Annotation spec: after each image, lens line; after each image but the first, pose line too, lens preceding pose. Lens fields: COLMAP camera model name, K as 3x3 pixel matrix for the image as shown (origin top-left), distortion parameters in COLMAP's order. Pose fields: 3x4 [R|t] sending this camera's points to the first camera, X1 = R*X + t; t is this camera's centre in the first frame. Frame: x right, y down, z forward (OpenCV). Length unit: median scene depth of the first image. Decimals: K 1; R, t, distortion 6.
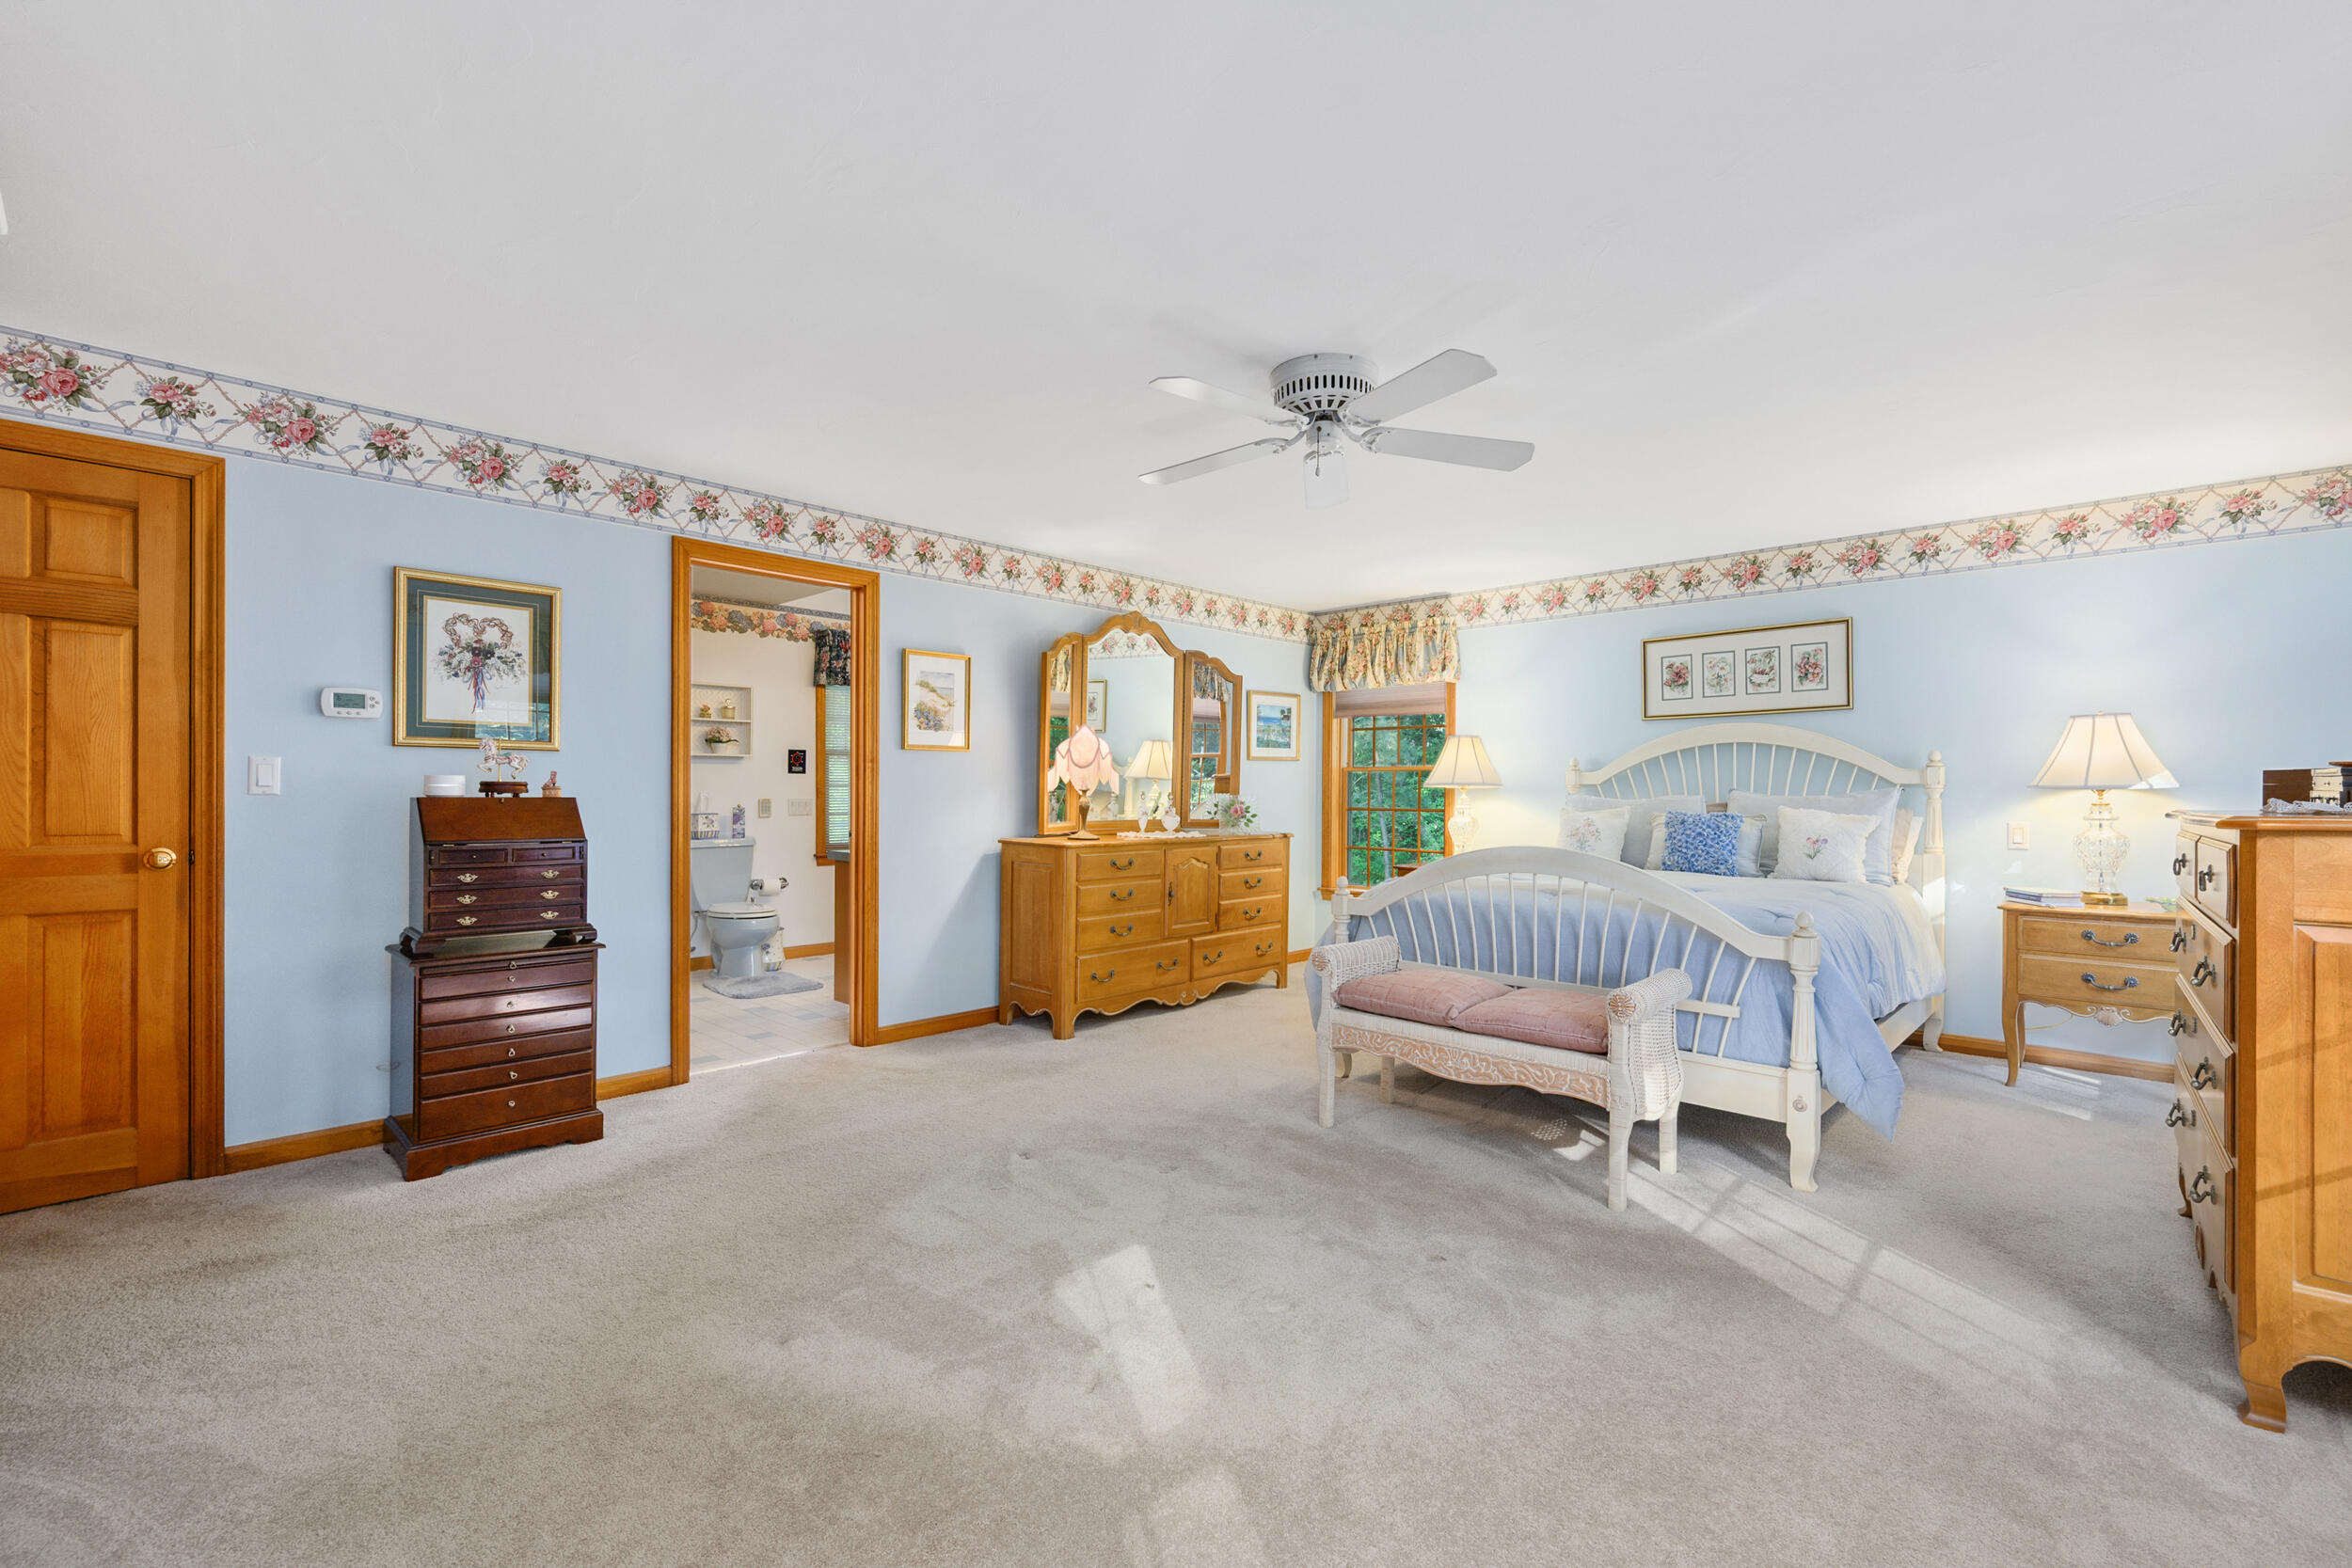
lens RADIAL K [[1034.3, 0, 1170.7], [0, 1034.3, 791.3], [0, 0, 1]] dist [0.001670, 0.000355]
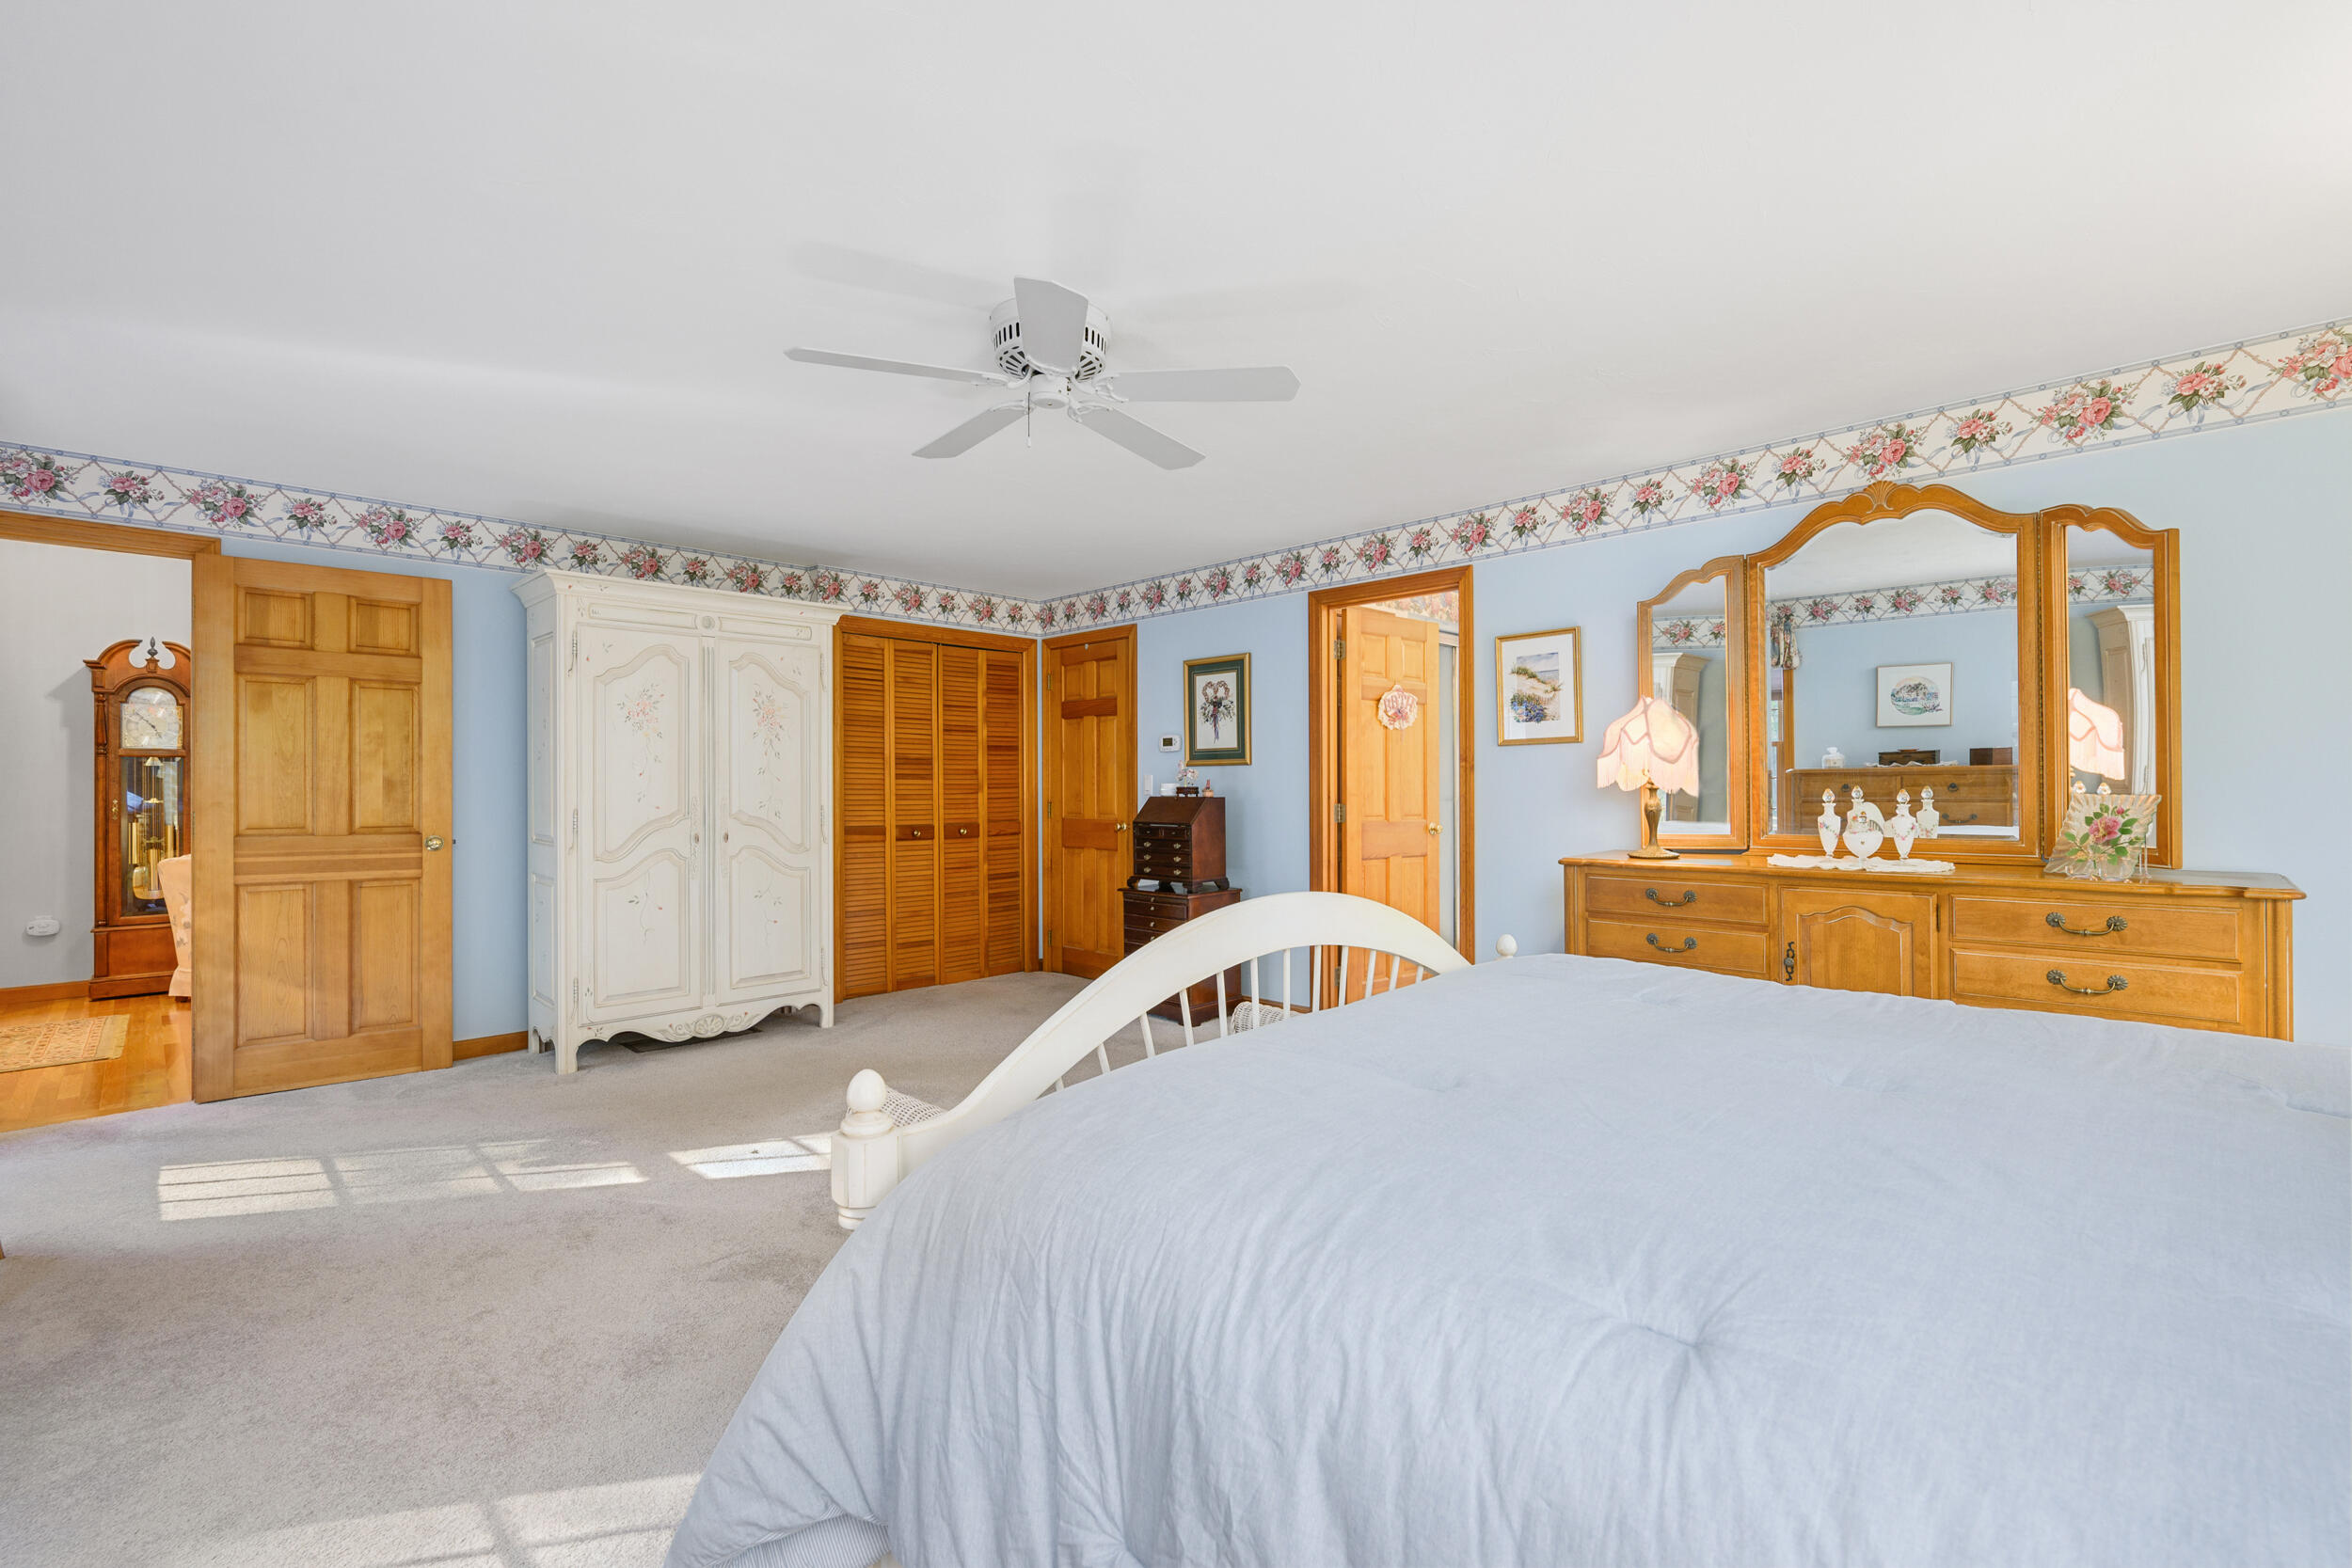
lens RADIAL K [[1059.0, 0, 1171.0], [0, 1059.0, 785.1], [0, 0, 1]] dist [0.002419, 0.000153]
pose [[-0.044027, -0.008665, -0.998993, 0.757527], [0.004972, 0.999948, -0.008893, 0.001935], [0.999018, -0.005358, -0.043982, 0.808172]]
